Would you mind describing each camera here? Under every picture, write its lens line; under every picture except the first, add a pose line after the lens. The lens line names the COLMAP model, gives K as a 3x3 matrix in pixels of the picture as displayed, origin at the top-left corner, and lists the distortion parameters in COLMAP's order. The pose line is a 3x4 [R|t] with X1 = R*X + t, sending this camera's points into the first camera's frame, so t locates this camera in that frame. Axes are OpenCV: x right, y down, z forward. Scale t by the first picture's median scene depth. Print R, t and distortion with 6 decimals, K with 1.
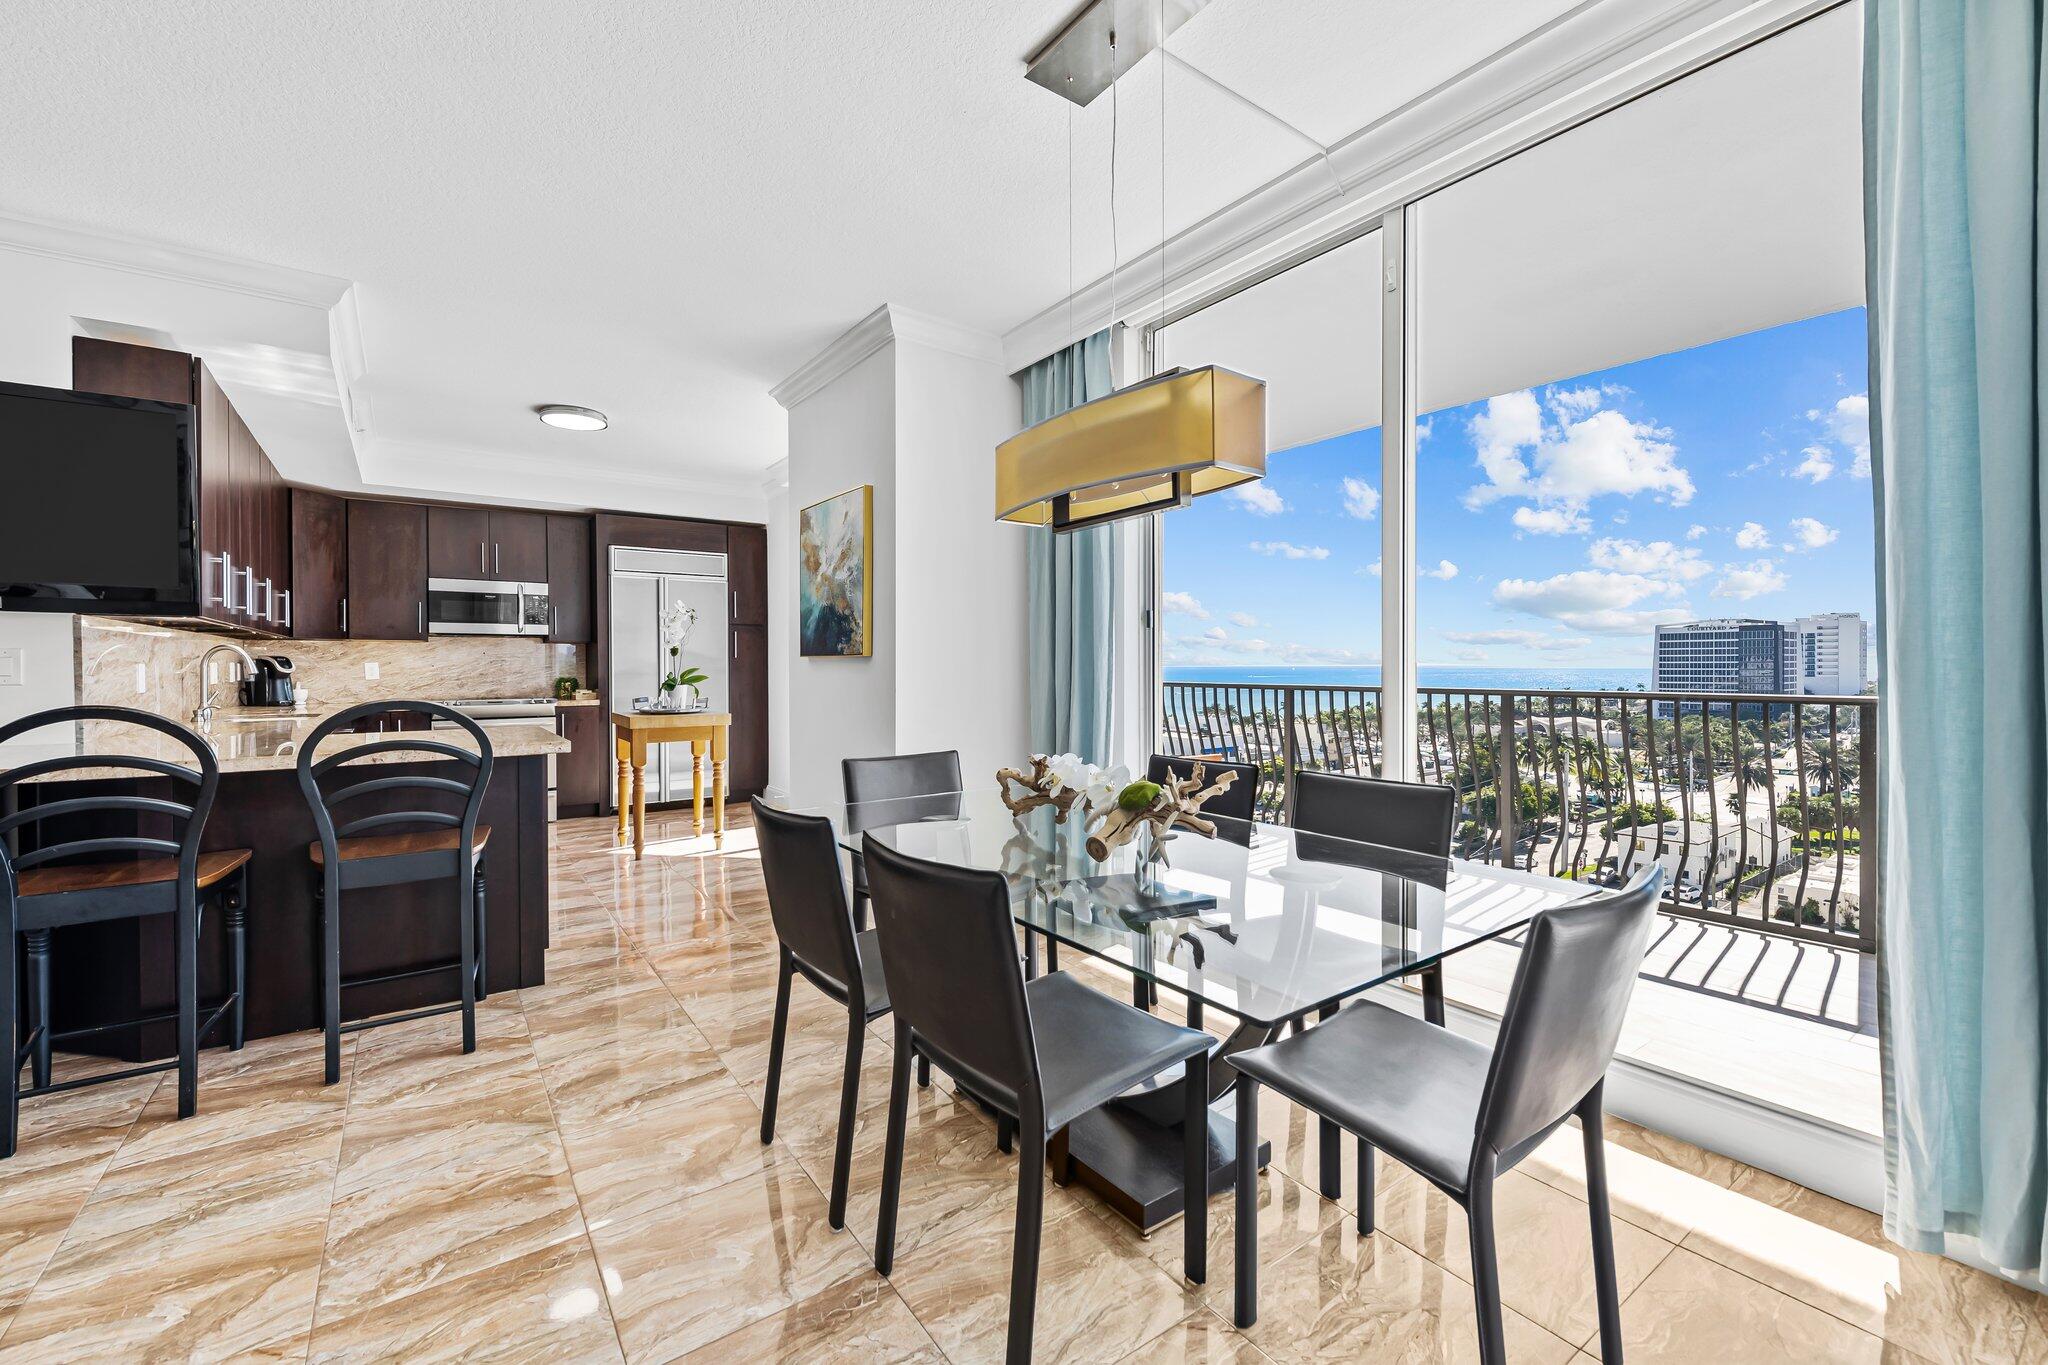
lens RADIAL K [[847.5, 0, 1000.2], [0, 847.5, 684.1], [0, 0, 1]] dist [-0.005599, 0.000182]
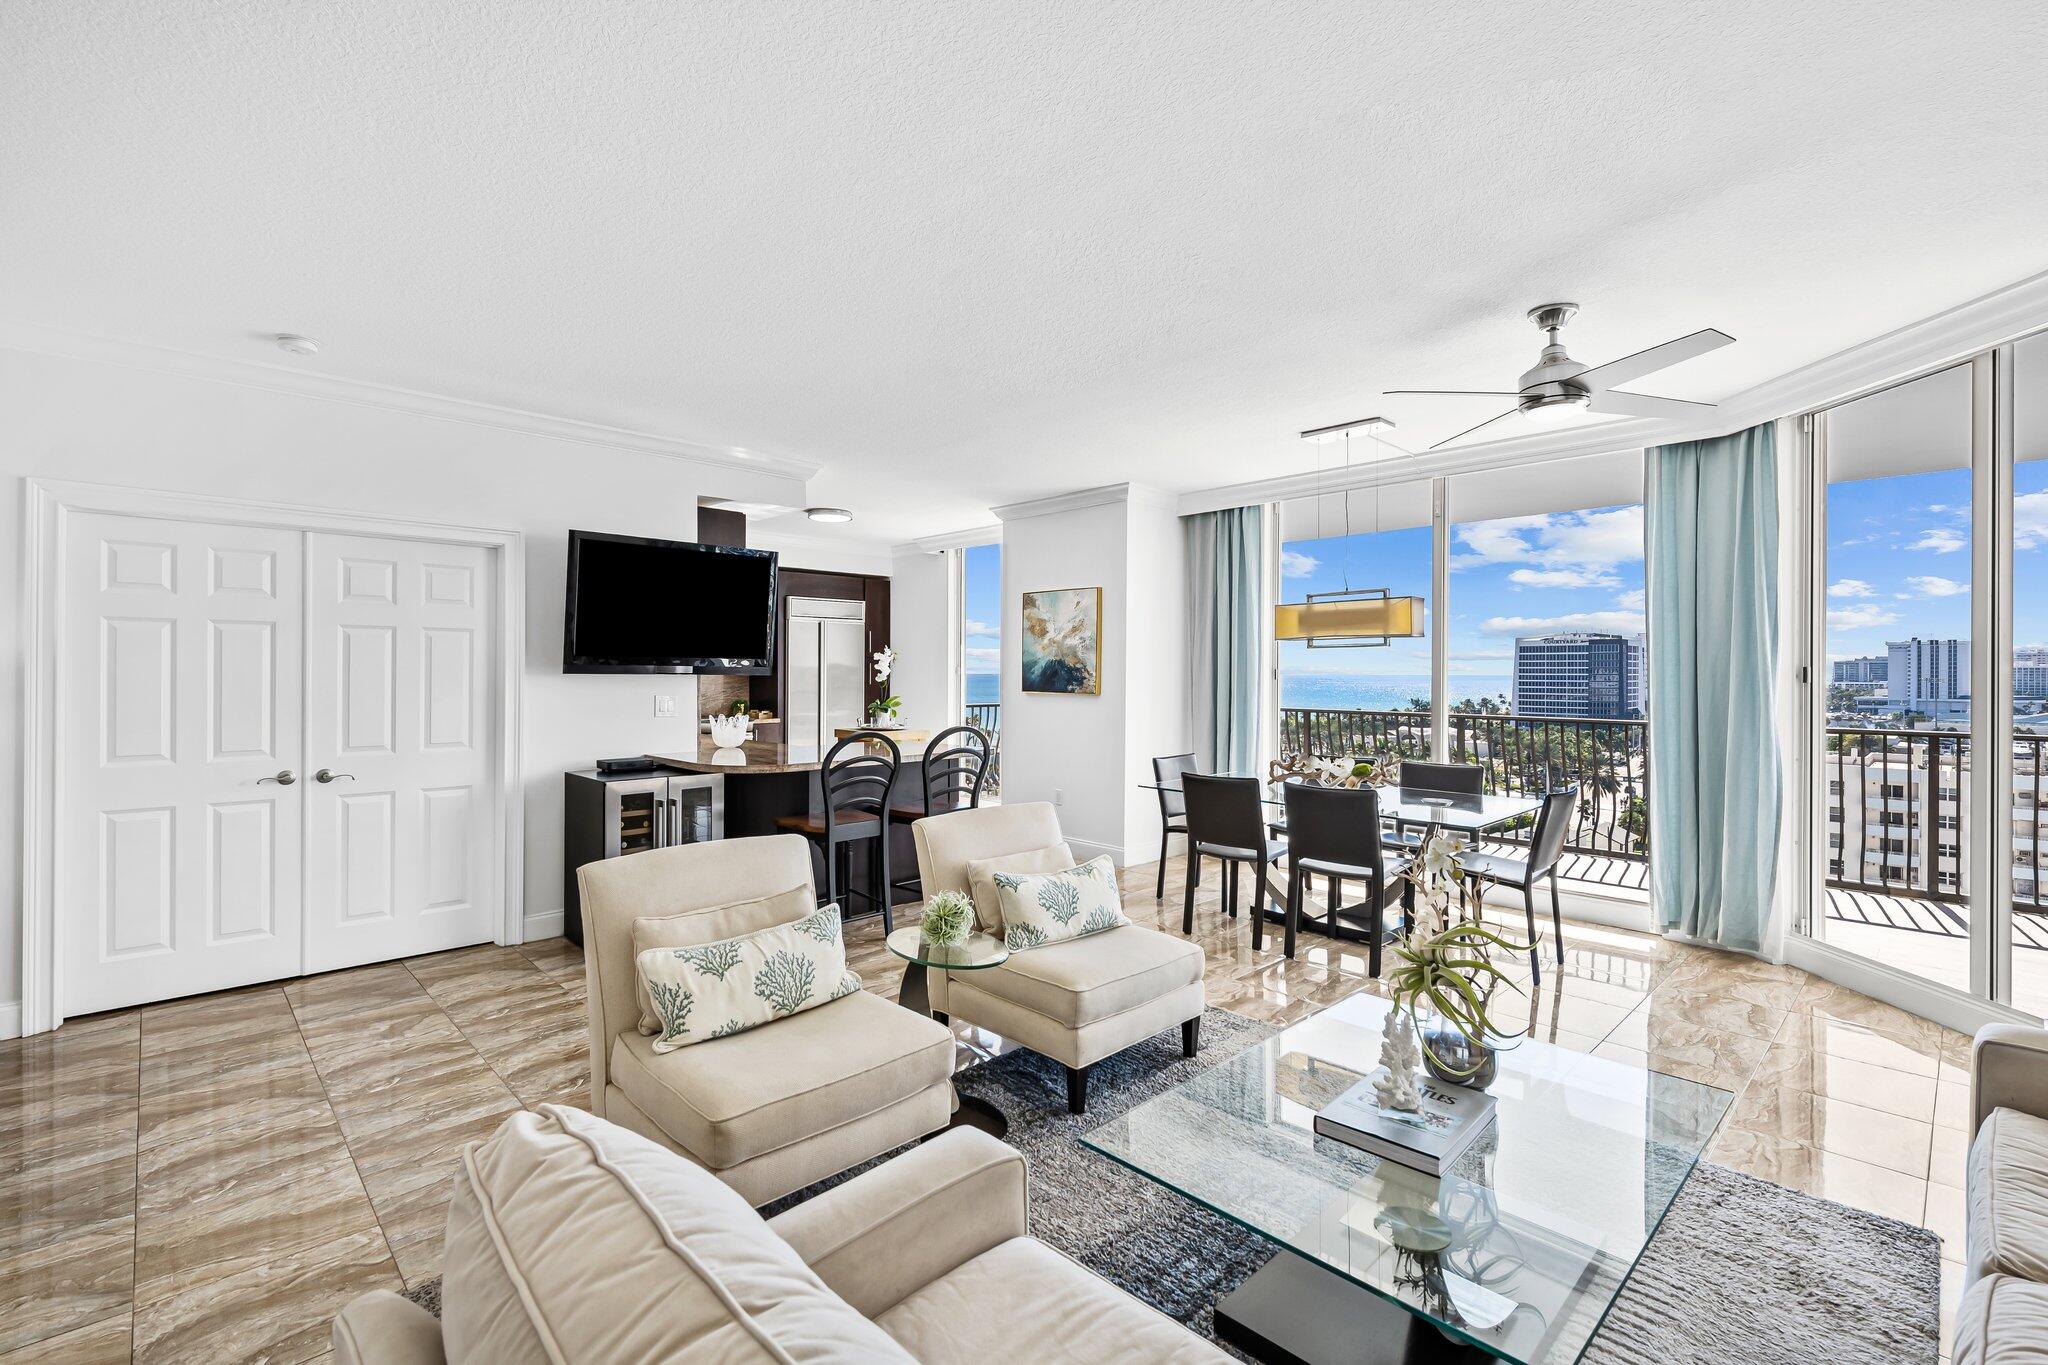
lens RADIAL K [[901.0, 0, 1022.8], [0, 901.0, 672.1], [0, 0, 1]] dist [0.008964, -0.000818]
pose [[0.987318, 0.006889, 0.158606, -0.548093], [-0.003085, 0.999702, -0.024218, -0.033739], [-0.158726, 0.023421, 0.987045, -0.614045]]
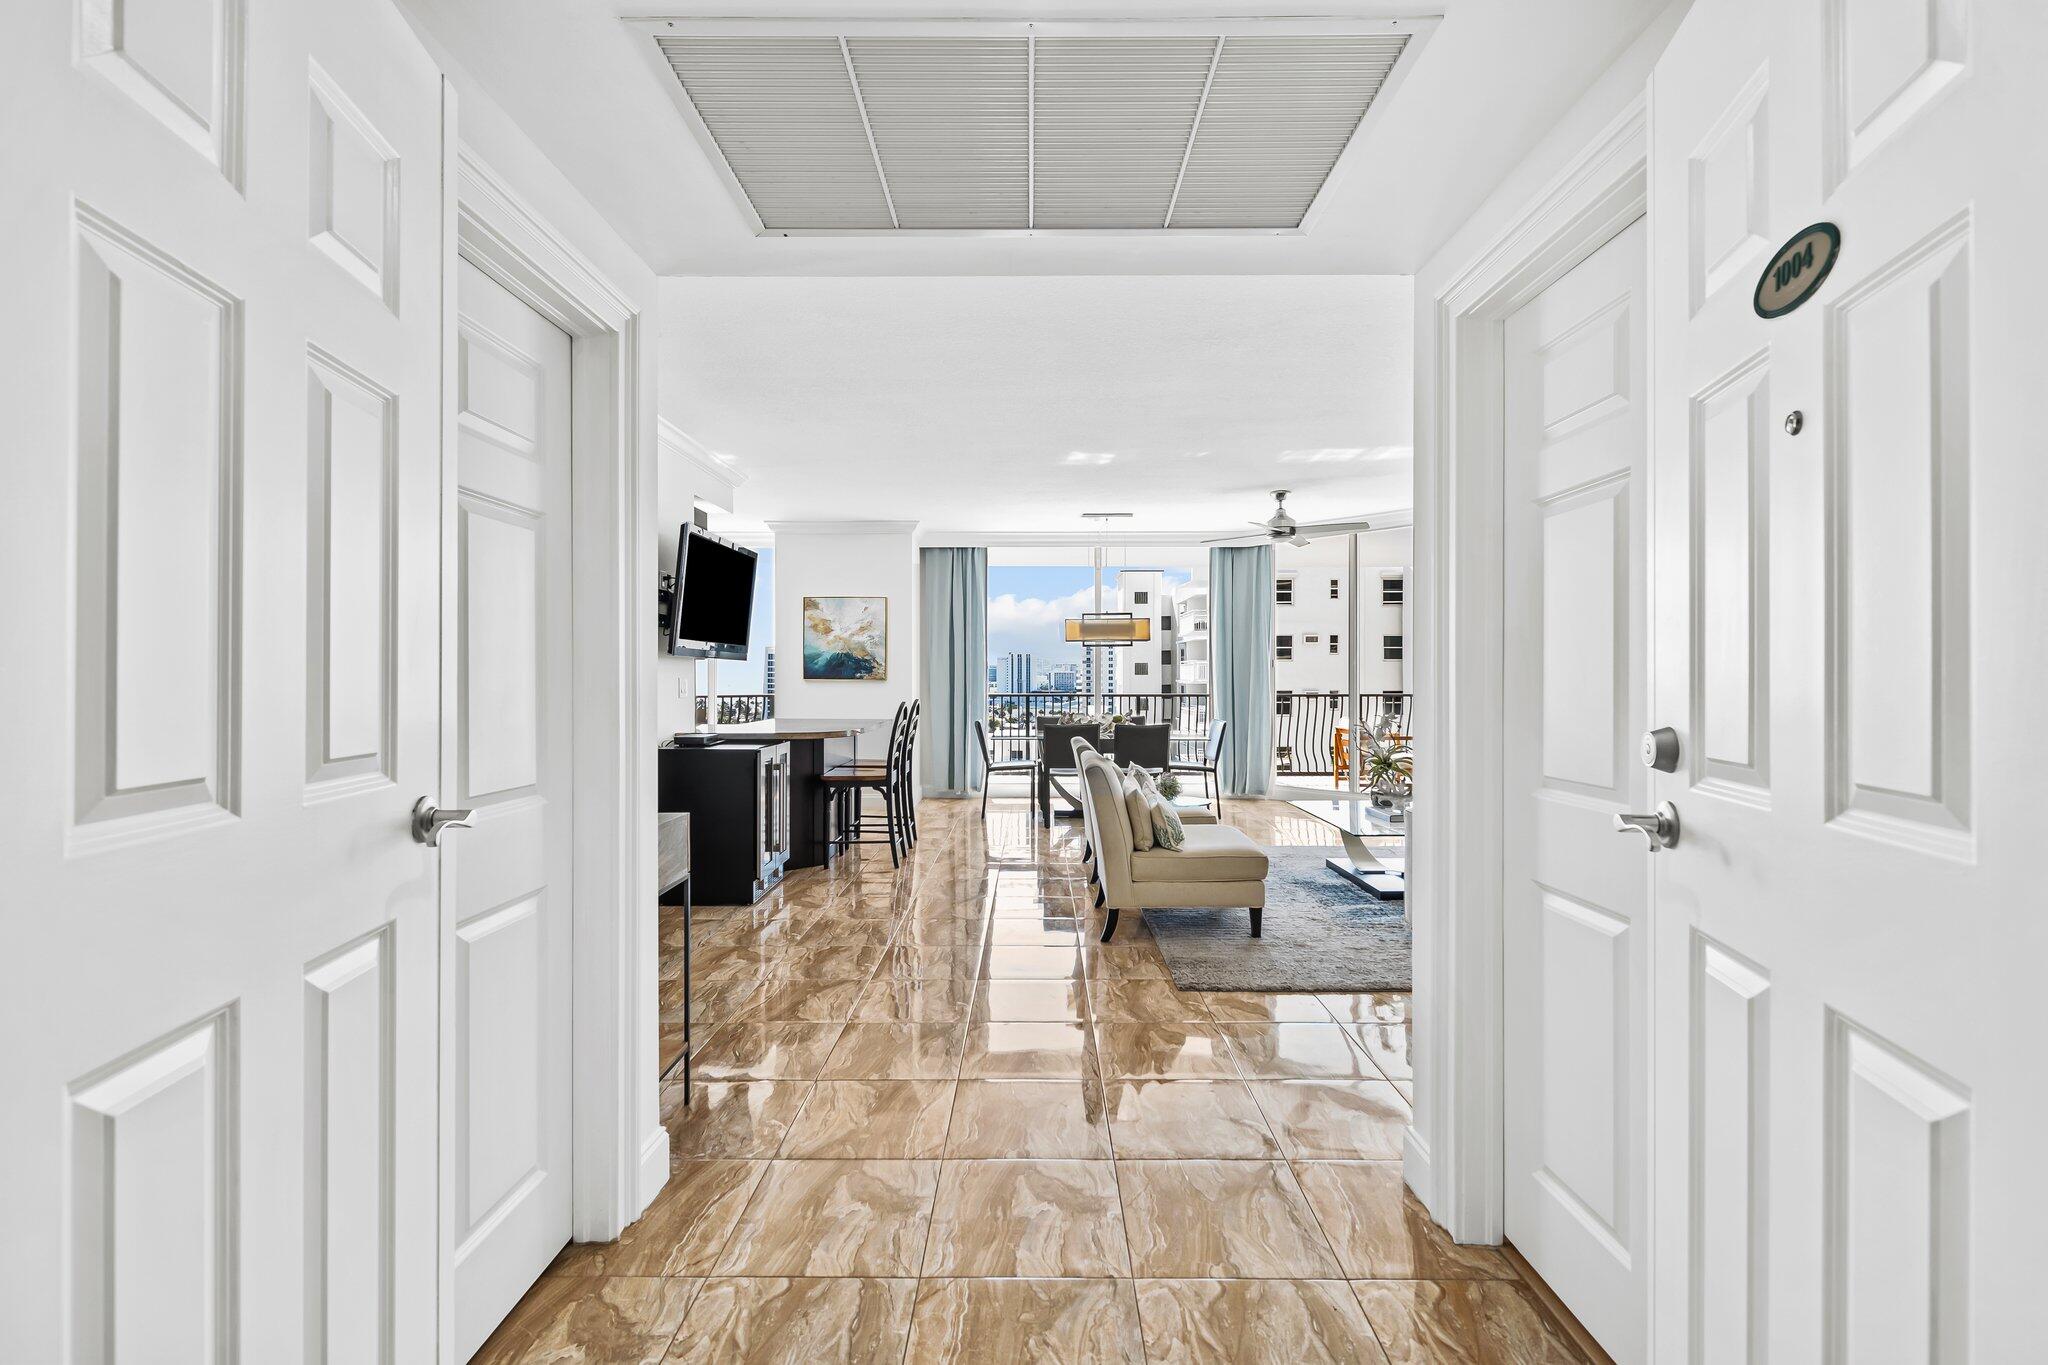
lens RADIAL K [[858.4, 0, 1025.8], [0, 858.4, 674.6], [0, 0, 1]] dist [-0.003920, -0.000347]
pose [[0.575051, 0.005923, 0.818096, -1.615168], [0.019470, 0.999591, -0.020923, 0.002928], [-0.817886, 0.027961, 0.574700, -0.447932]]
